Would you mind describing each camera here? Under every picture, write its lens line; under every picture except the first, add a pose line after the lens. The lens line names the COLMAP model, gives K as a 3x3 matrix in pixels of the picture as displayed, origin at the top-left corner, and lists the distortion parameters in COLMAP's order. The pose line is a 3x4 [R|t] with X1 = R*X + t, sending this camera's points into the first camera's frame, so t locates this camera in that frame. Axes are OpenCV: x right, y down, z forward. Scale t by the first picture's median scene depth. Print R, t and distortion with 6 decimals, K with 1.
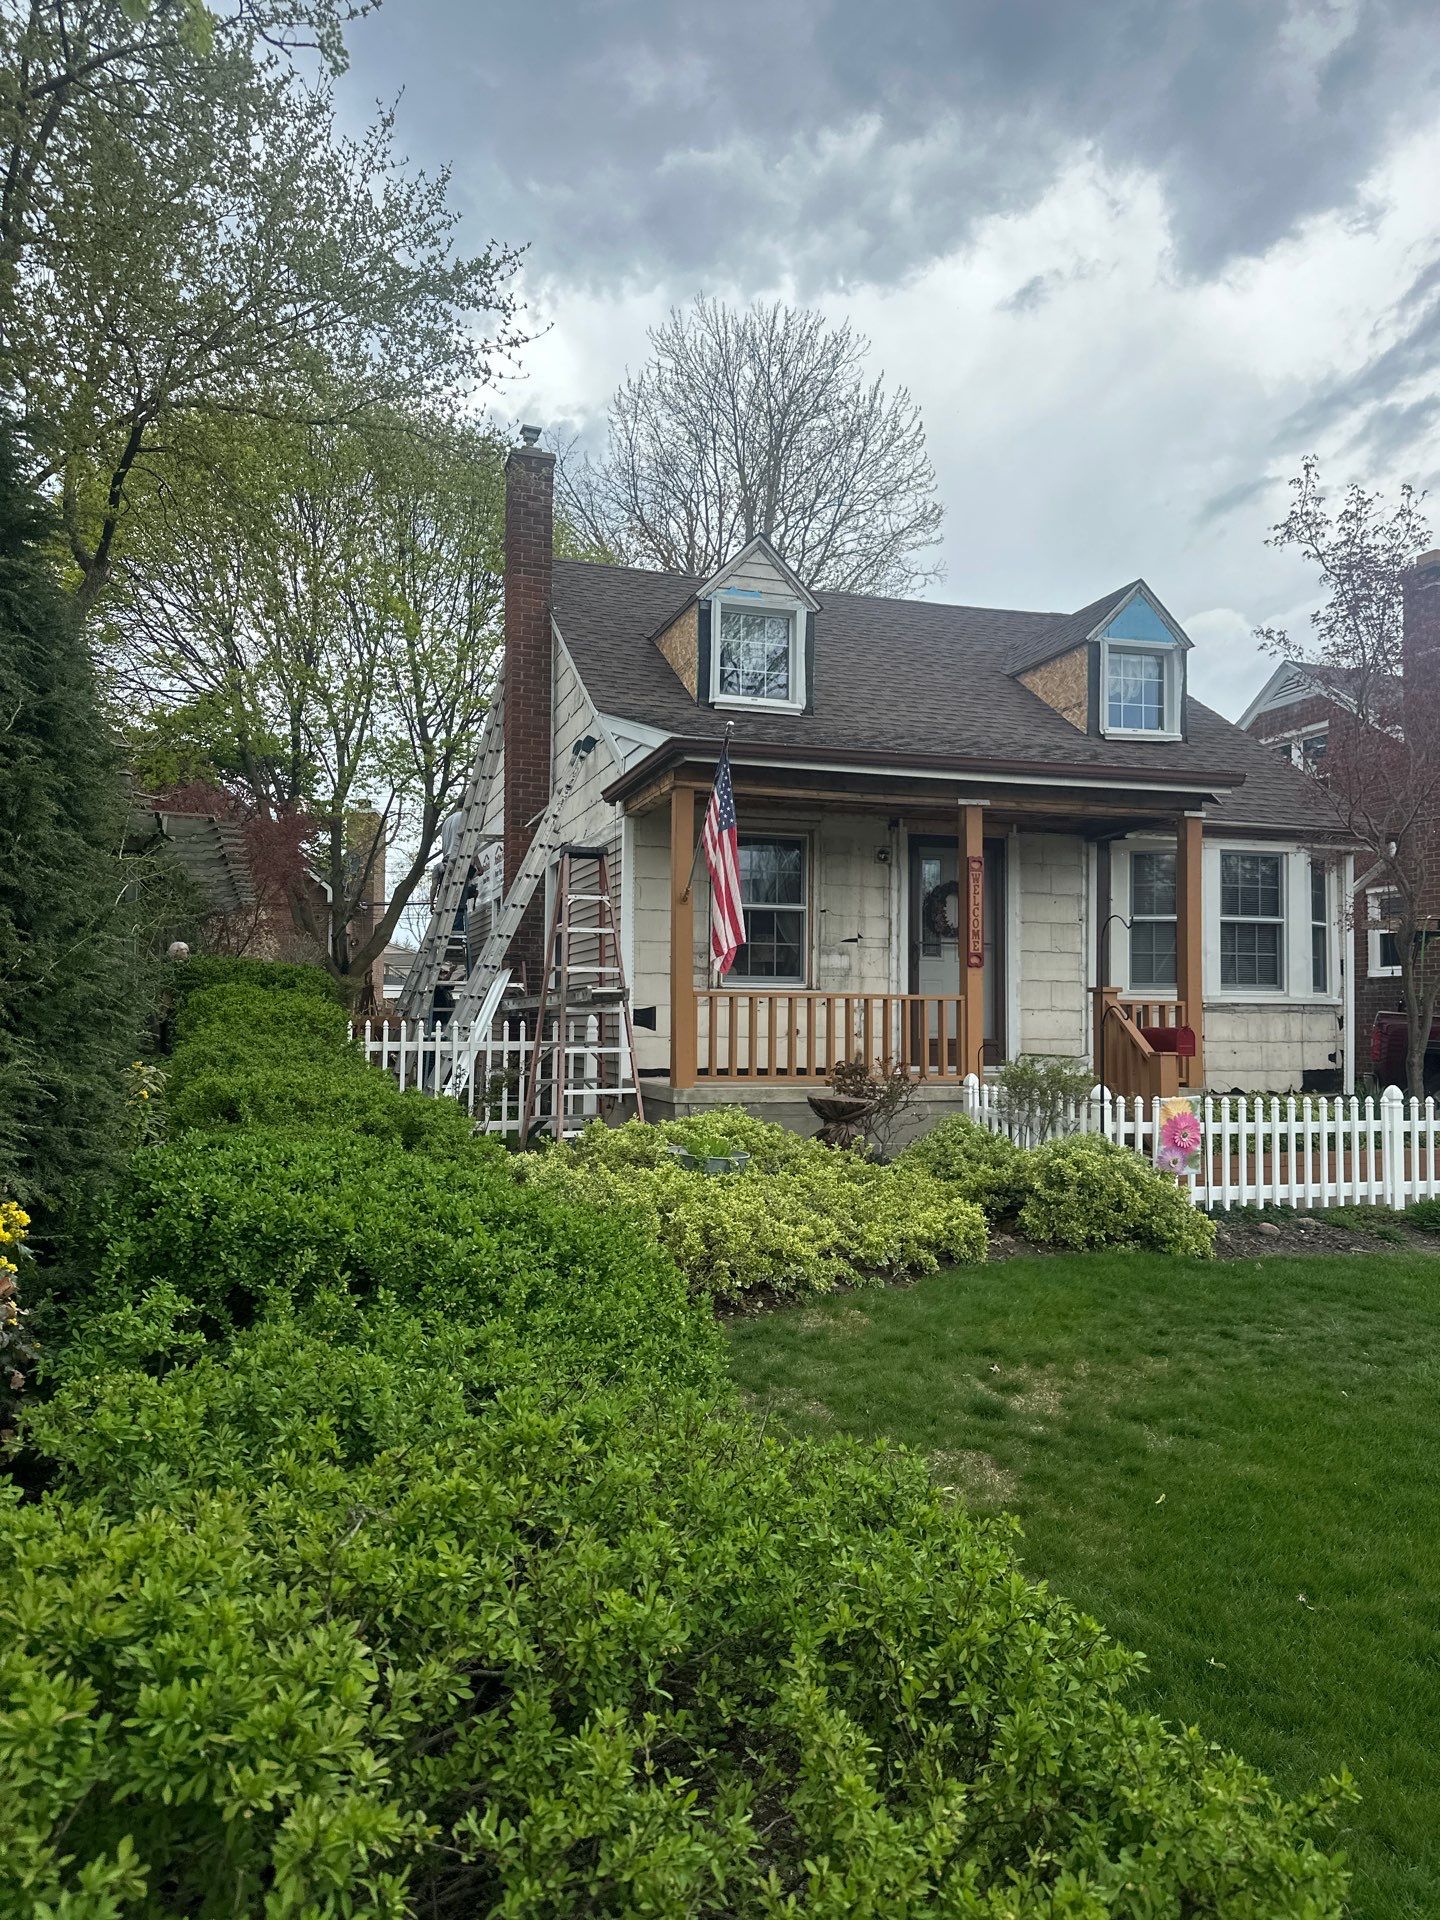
lens RADIAL K [[1281.2, 0, 720.0], [0, 1281.2, 960.0], [0, 0, 1]] dist [0.141896, -0.280551]
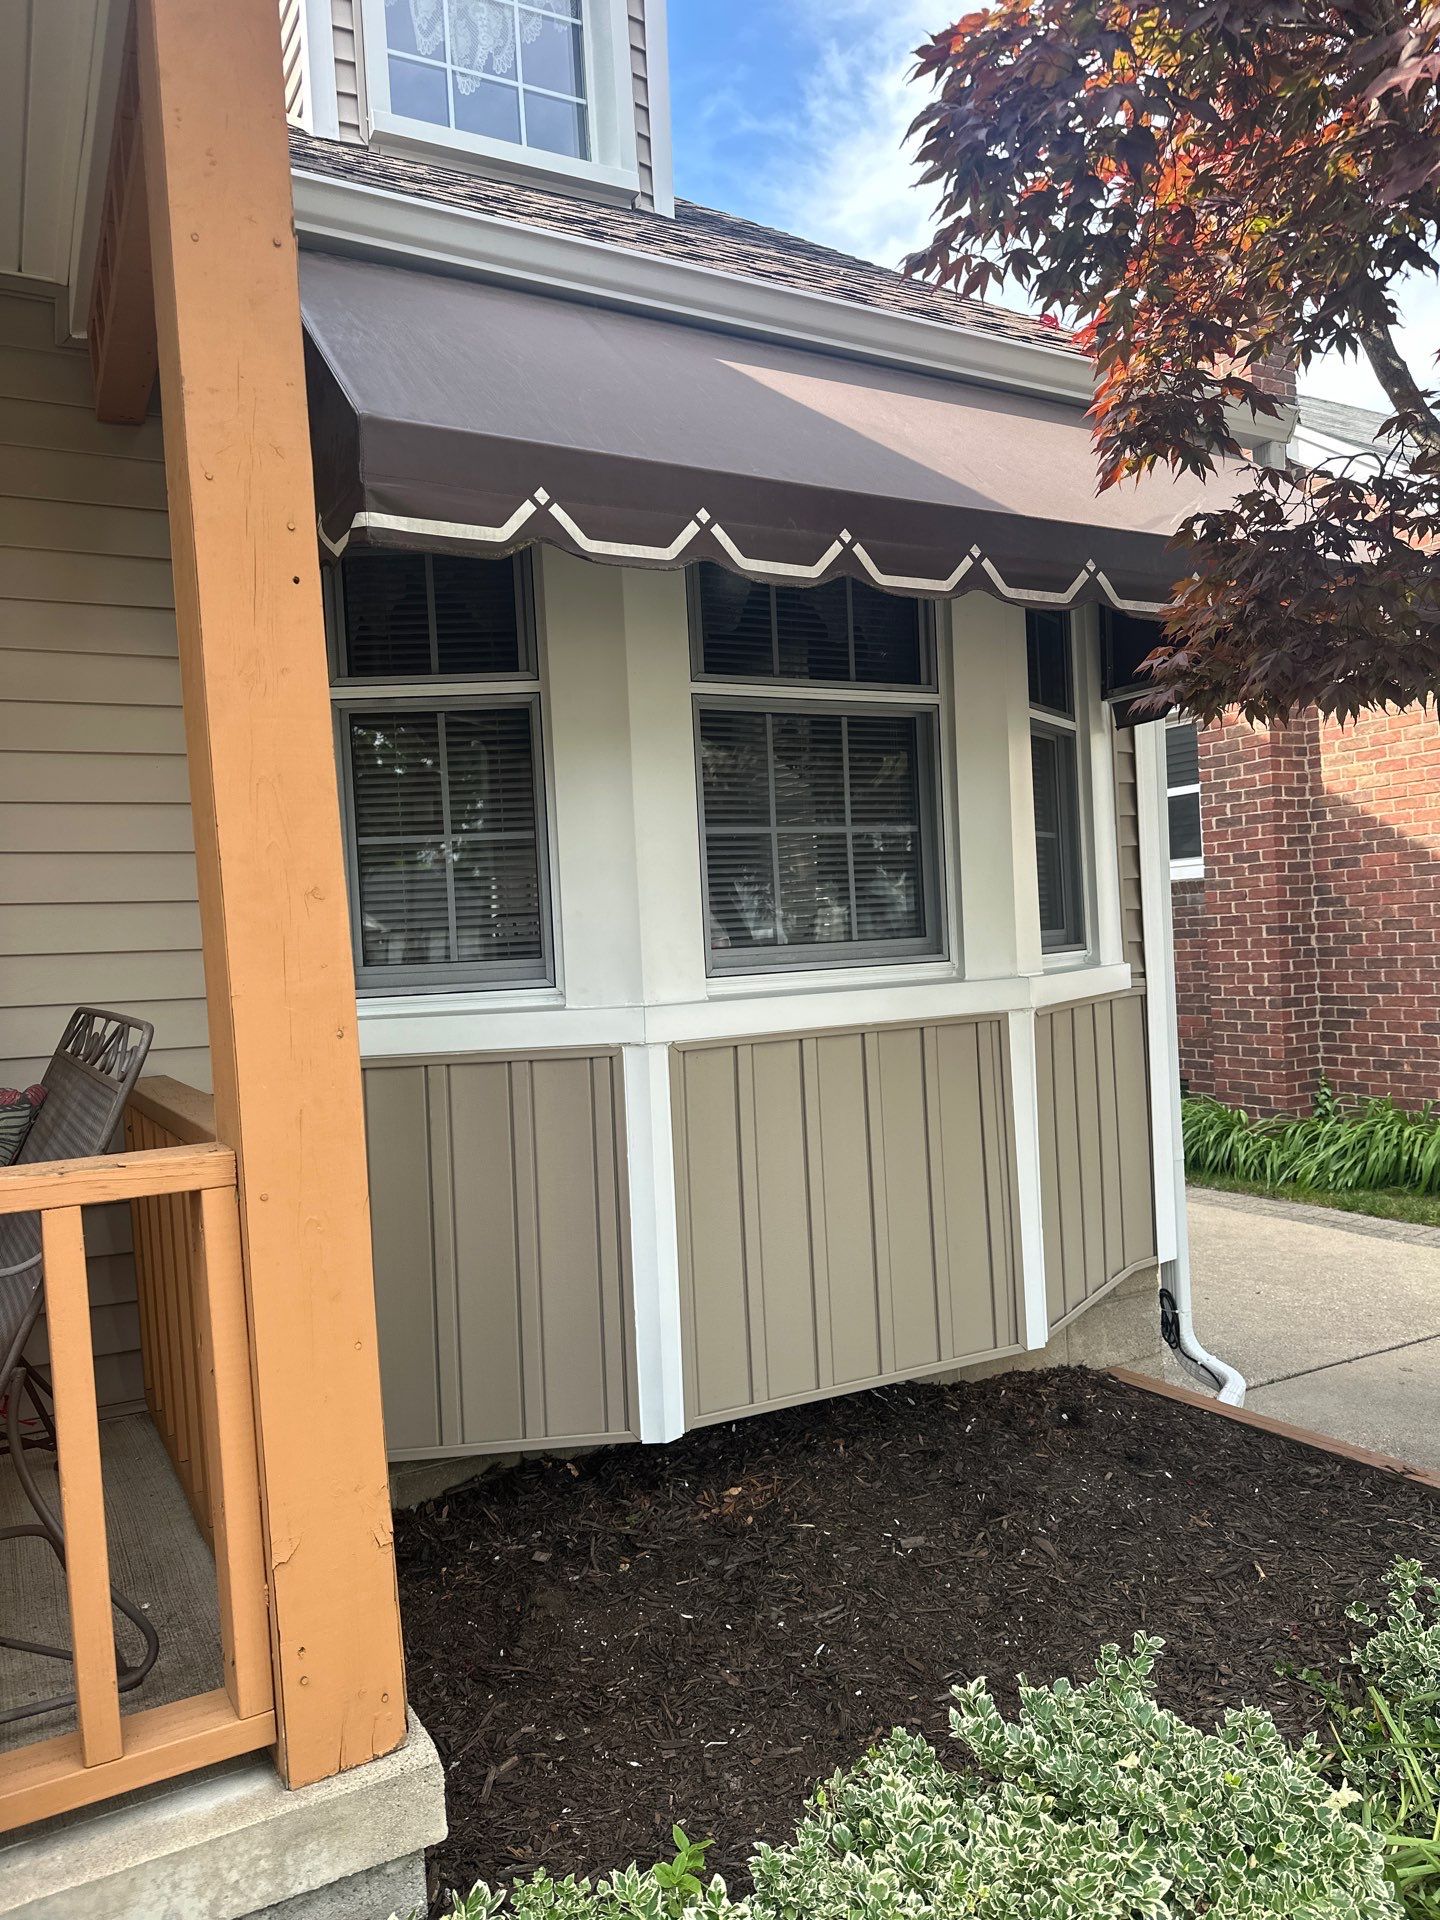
lens RADIAL K [[1281.2, 0, 720.0], [0, 1281.2, 960.0], [0, 0, 1]] dist [0.141896, -0.280551]
pose [[0.973986, -0.050015, 0.221020, 0.352533], [0.036675, 0.997272, 0.064057, 0.005971], [-0.223621, -0.054284, 0.973163, 0.805455]]
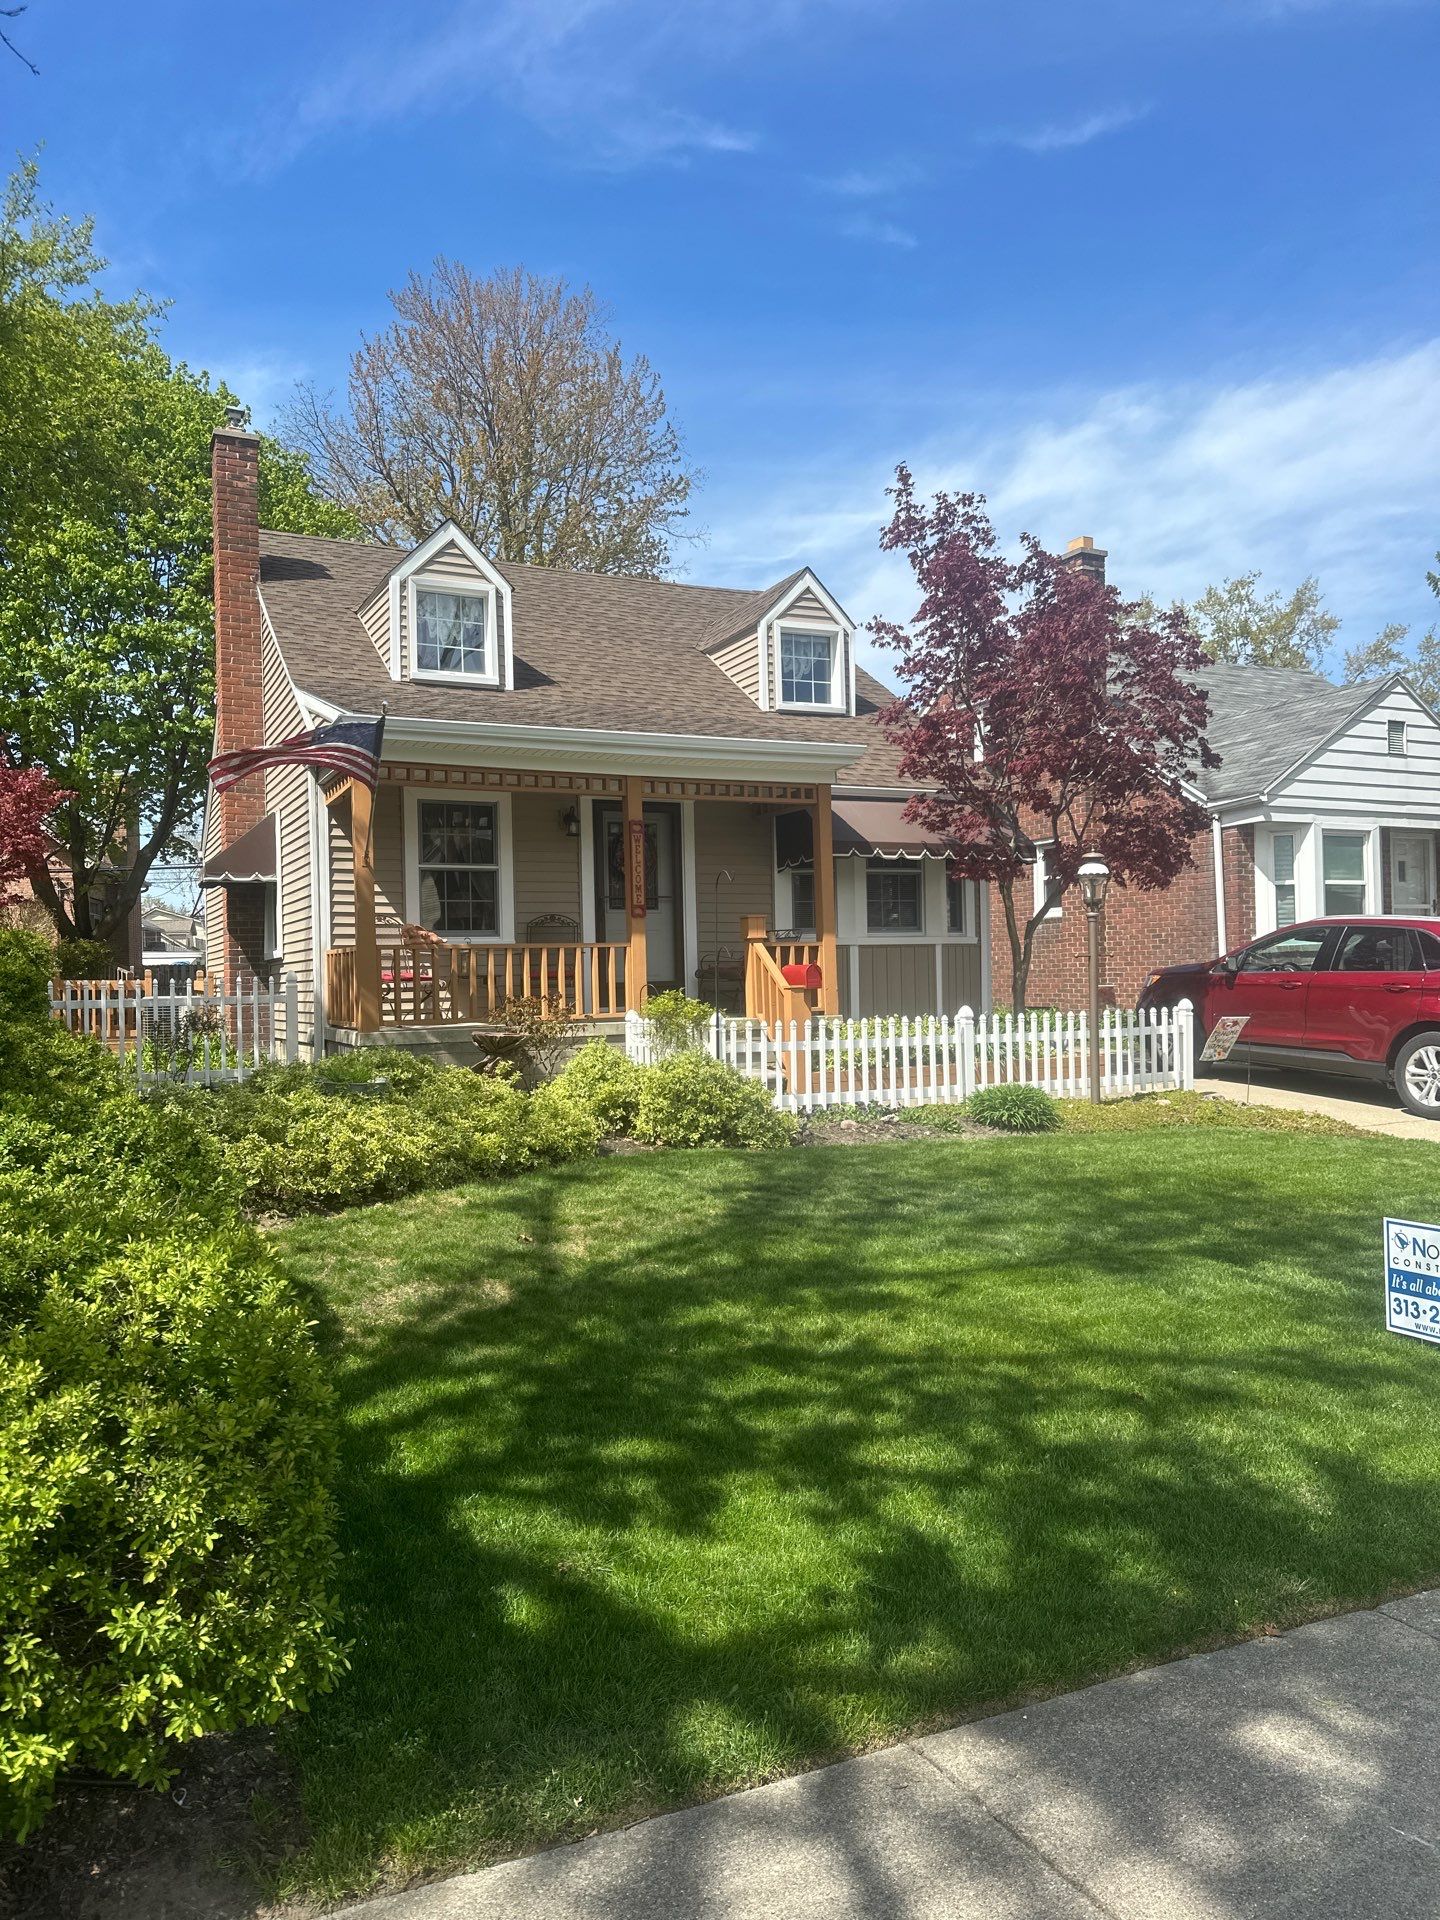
lens RADIAL K [[1281.2, 0, 720.0], [0, 1281.2, 960.0], [0, 0, 1]] dist [0.141896, -0.280551]
pose [[0.987660, -0.028698, 0.153963, 0.080945], [0.024053, 0.999200, 0.031951, 0.007294], [-0.154757, -0.027853, 0.987560, -0.110402]]
